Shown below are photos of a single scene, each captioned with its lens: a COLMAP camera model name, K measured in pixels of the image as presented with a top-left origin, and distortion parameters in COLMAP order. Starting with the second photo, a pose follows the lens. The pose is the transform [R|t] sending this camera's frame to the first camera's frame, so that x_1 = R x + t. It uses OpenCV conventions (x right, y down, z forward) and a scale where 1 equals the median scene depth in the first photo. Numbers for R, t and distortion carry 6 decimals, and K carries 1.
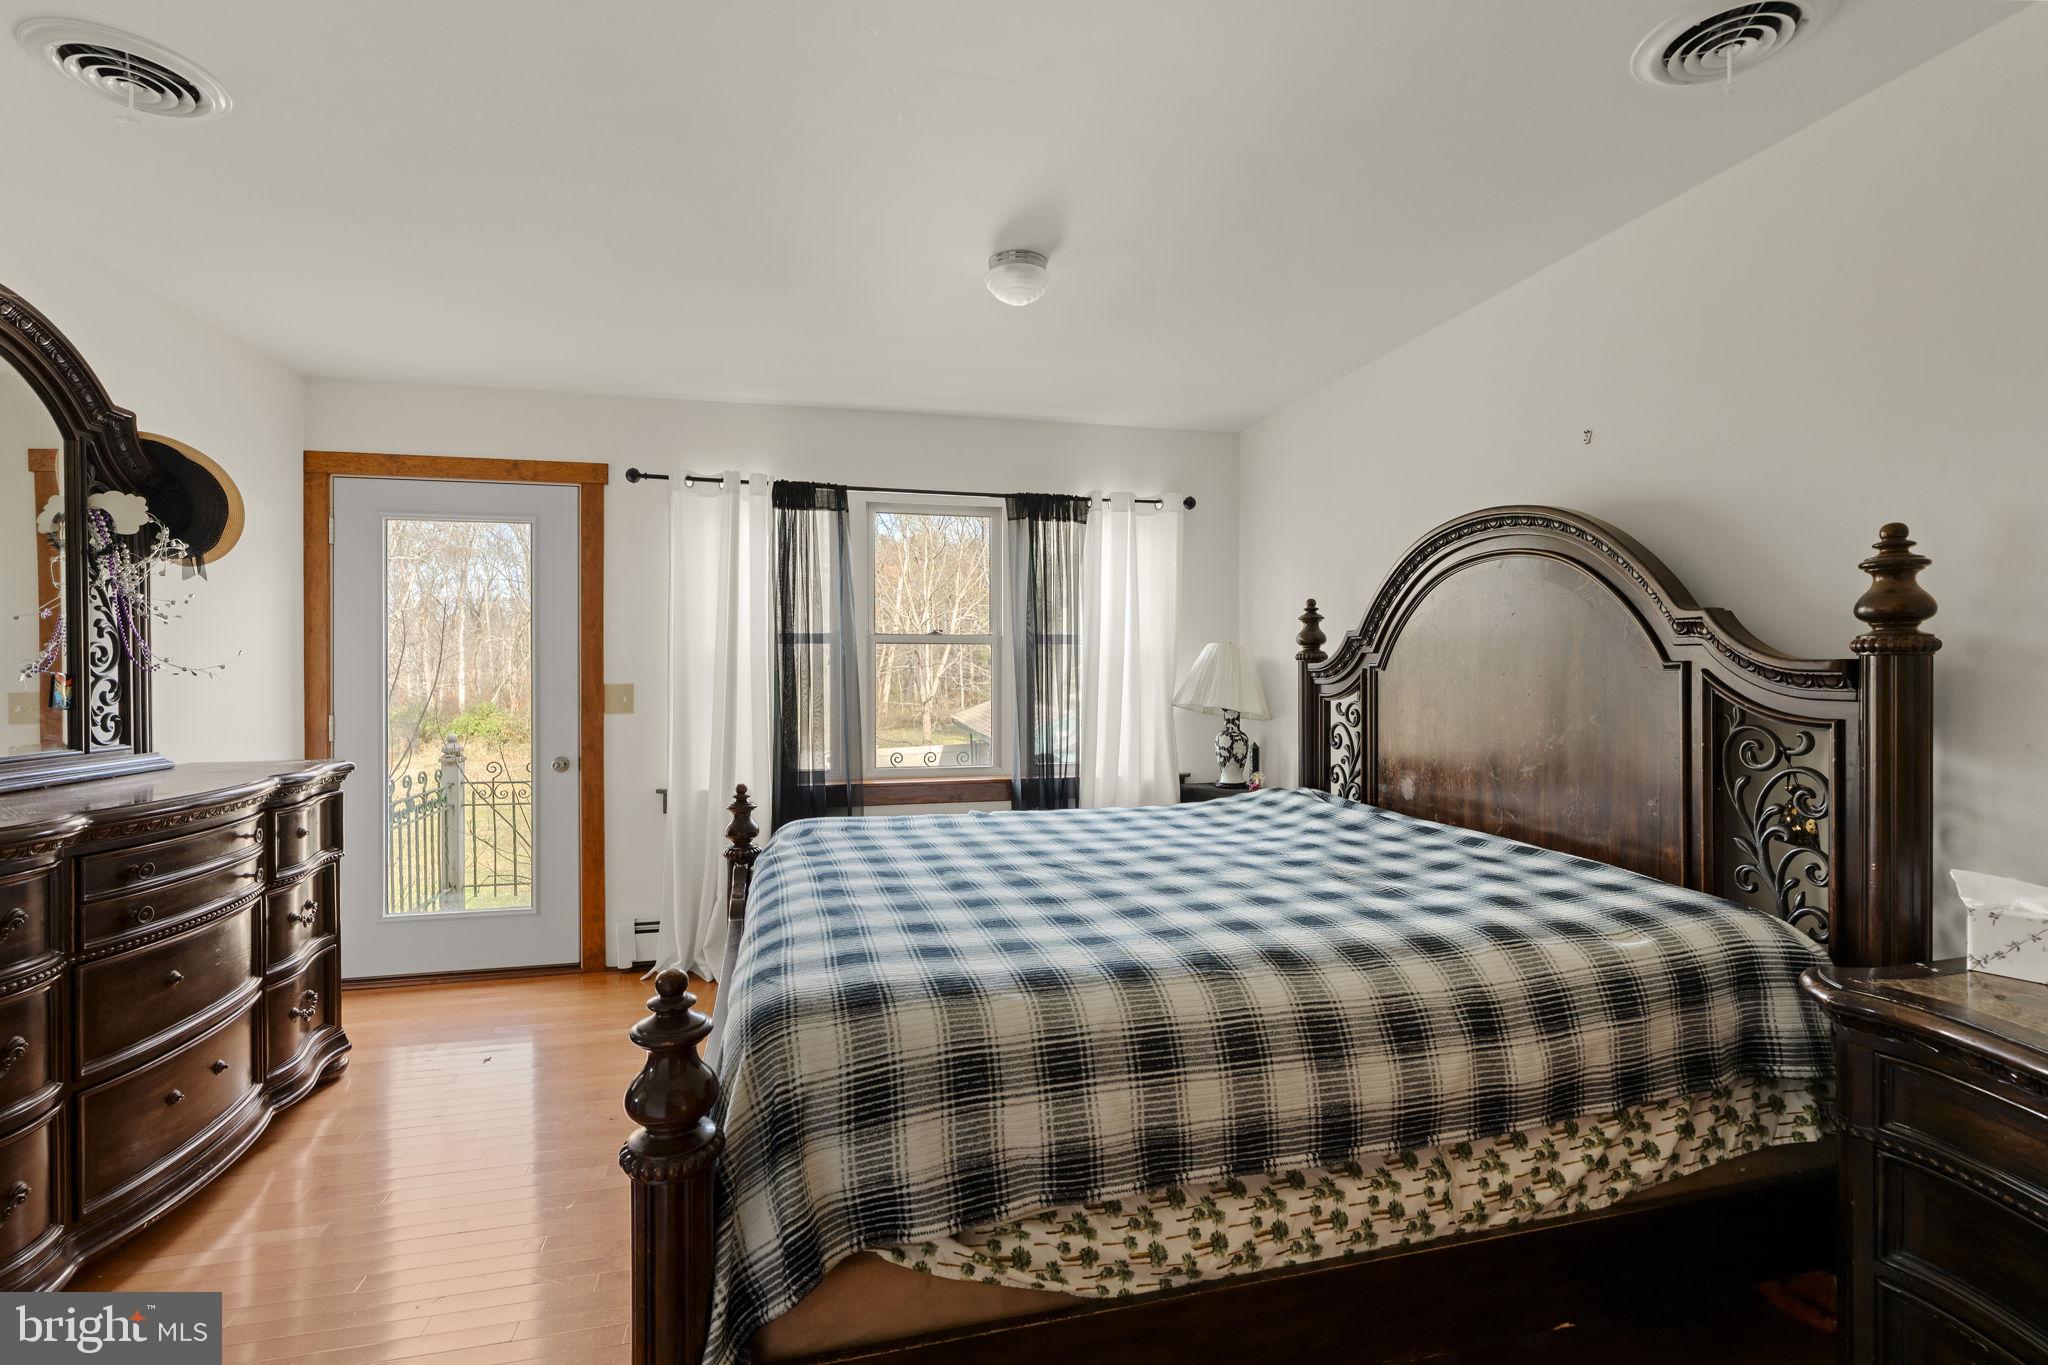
lens RADIAL K [[931.5, 0, 1024.0], [0, 931.5, 682.5], [0, 0, 1]] dist [-0.000534, 0.000552]
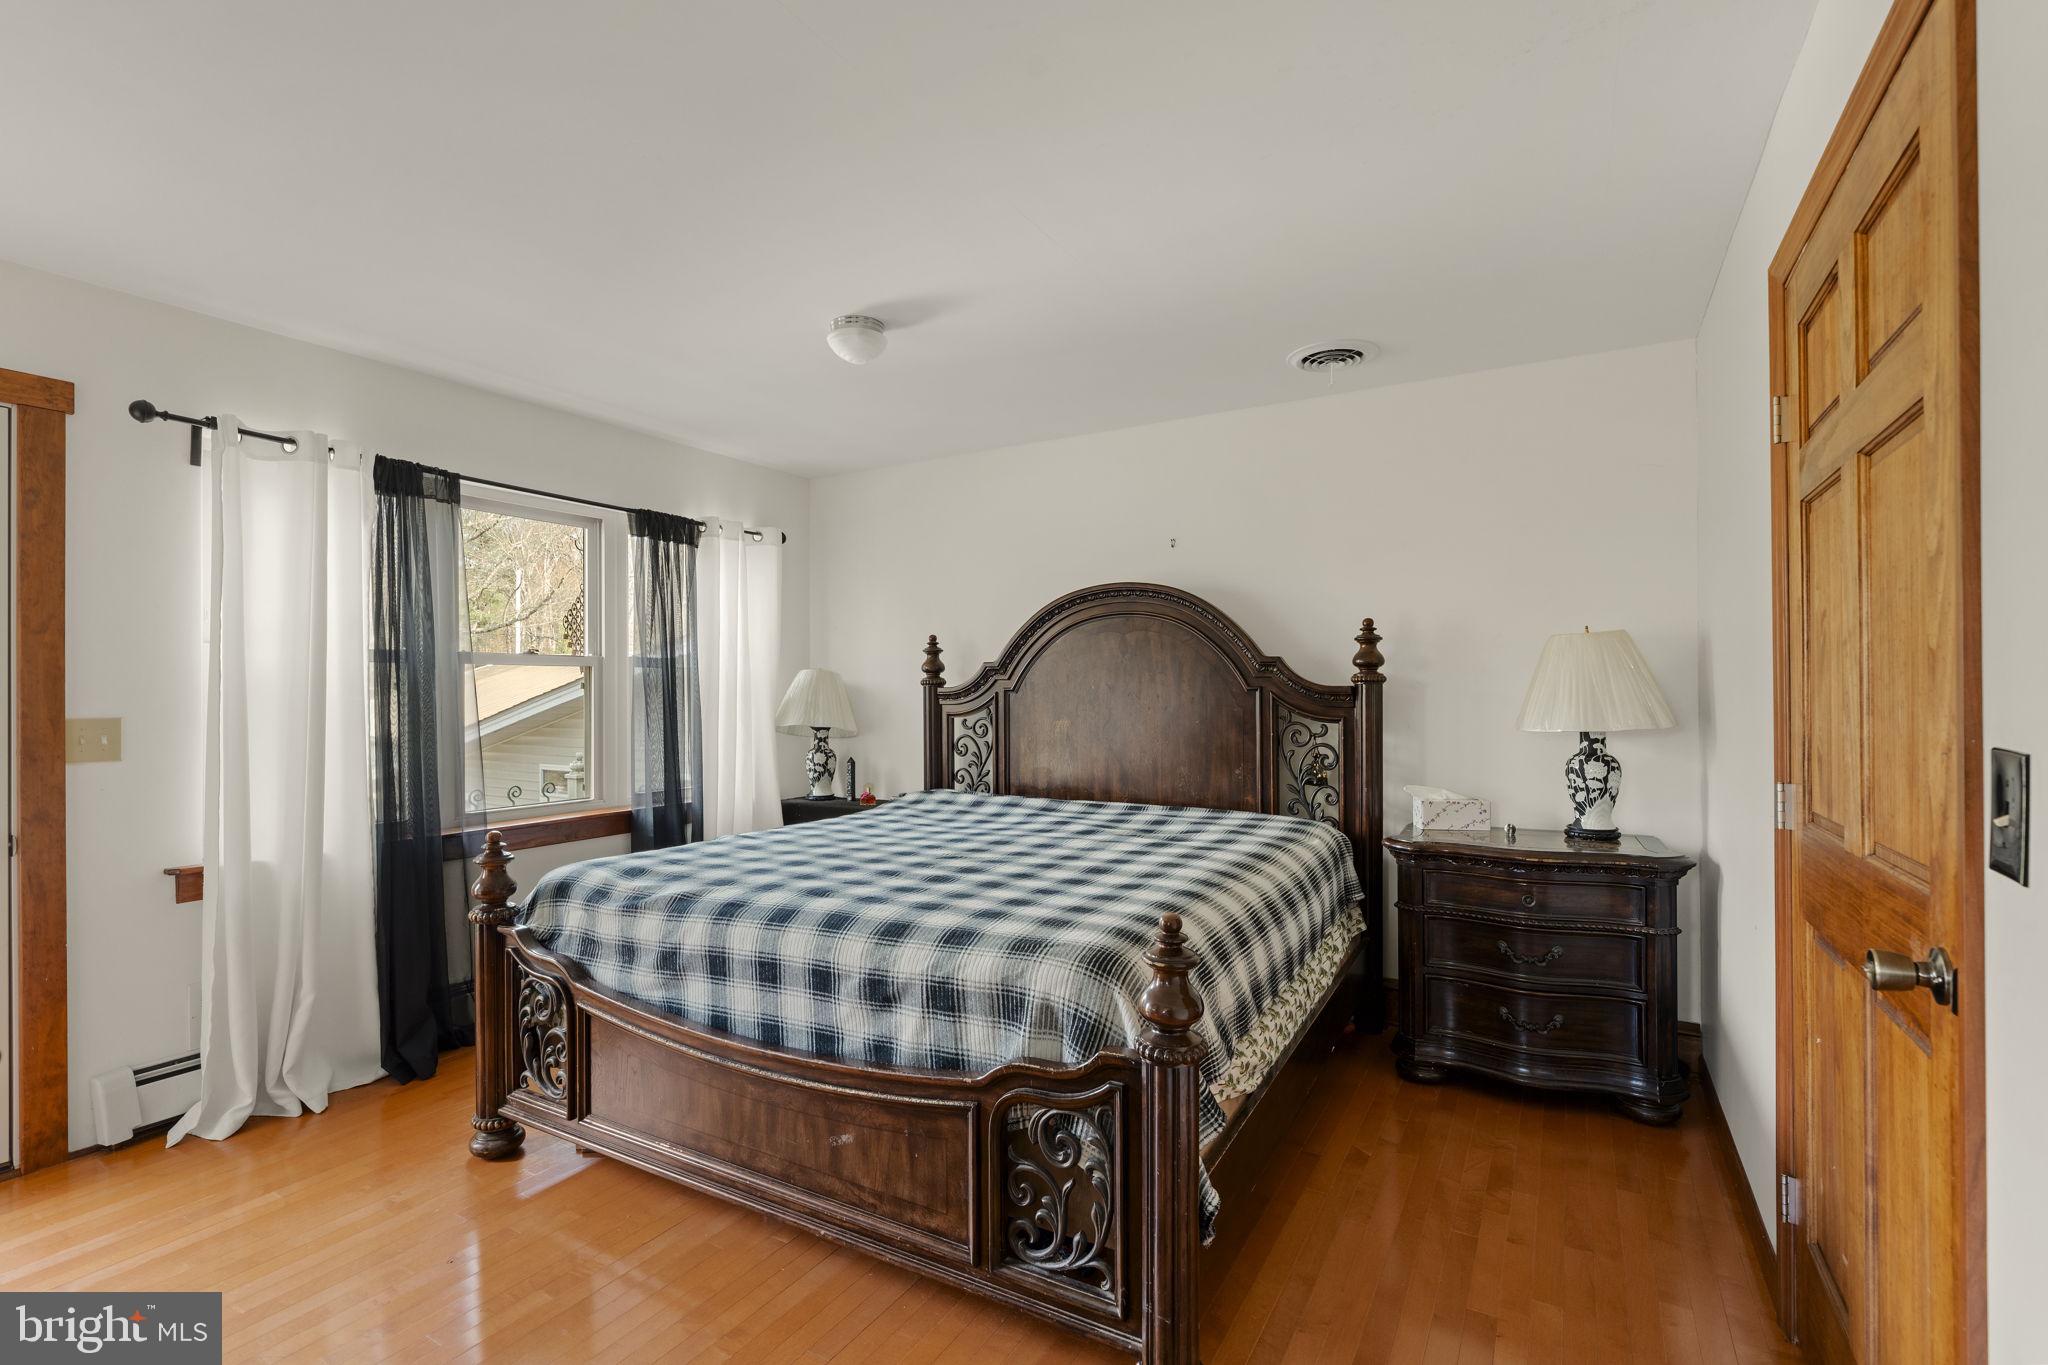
lens RADIAL K [[929.3, 0, 1027.1], [0, 929.3, 705.5], [0, 0, 1]] dist [-0.000107, 0.000594]
pose [[0.693489, -0.013103, 0.720348, -0.484885], [0.014232, 0.999889, 0.004485, -0.001143], [-0.720326, 0.007142, 0.693599, 0.066902]]
